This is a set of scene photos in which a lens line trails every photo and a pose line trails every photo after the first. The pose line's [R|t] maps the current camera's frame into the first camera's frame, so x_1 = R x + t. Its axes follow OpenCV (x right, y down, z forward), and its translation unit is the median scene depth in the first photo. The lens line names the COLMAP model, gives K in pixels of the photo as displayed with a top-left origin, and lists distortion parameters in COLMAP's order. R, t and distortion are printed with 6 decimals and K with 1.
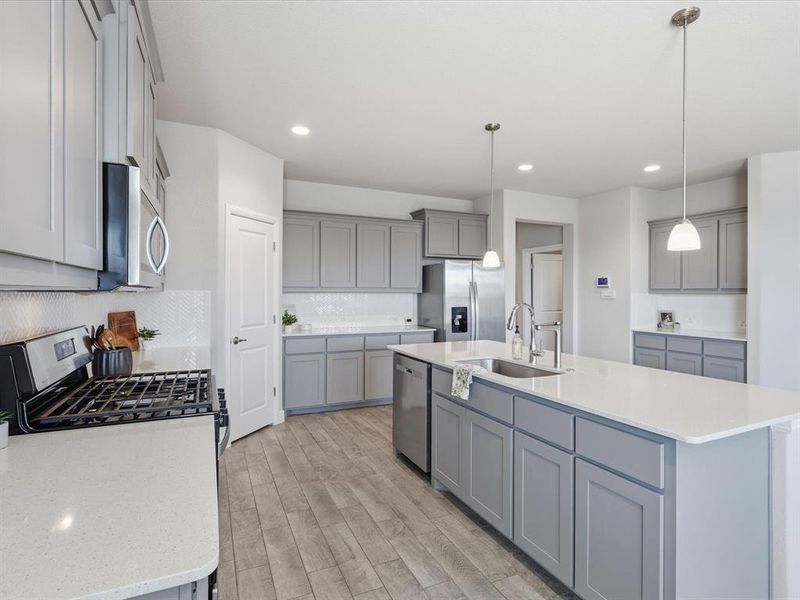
lens RADIAL K [[419.2, 0, 399.2], [0, 419.2, 293.3], [0, 0, 1]] dist [-0.001523, 0.000161]
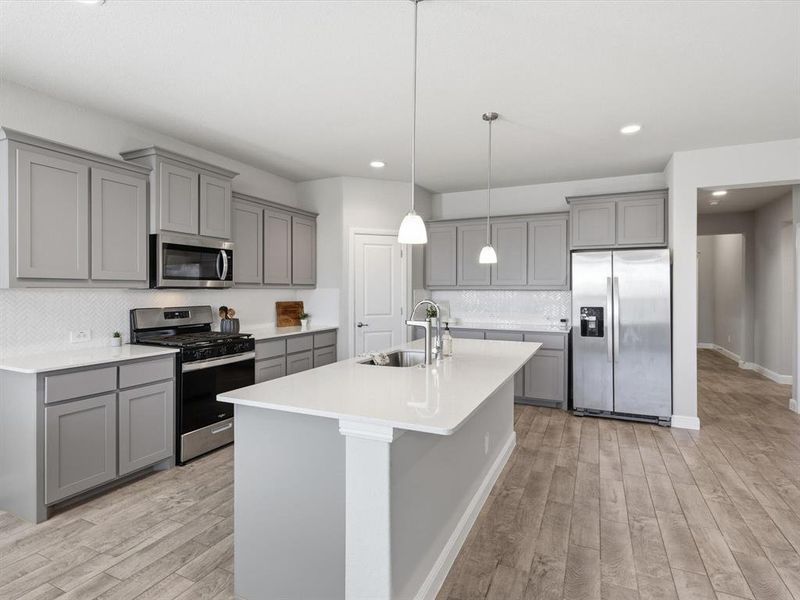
lens RADIAL K [[419.2, 0, 399.2], [0, 419.2, 293.3], [0, 0, 1]] dist [-0.001523, 0.000161]
pose [[0.643217, 0.005701, -0.765663, 0.549940], [-0.001240, 0.999979, 0.006404, -0.000357], [0.765683, -0.003169, 0.643210, 0.151541]]
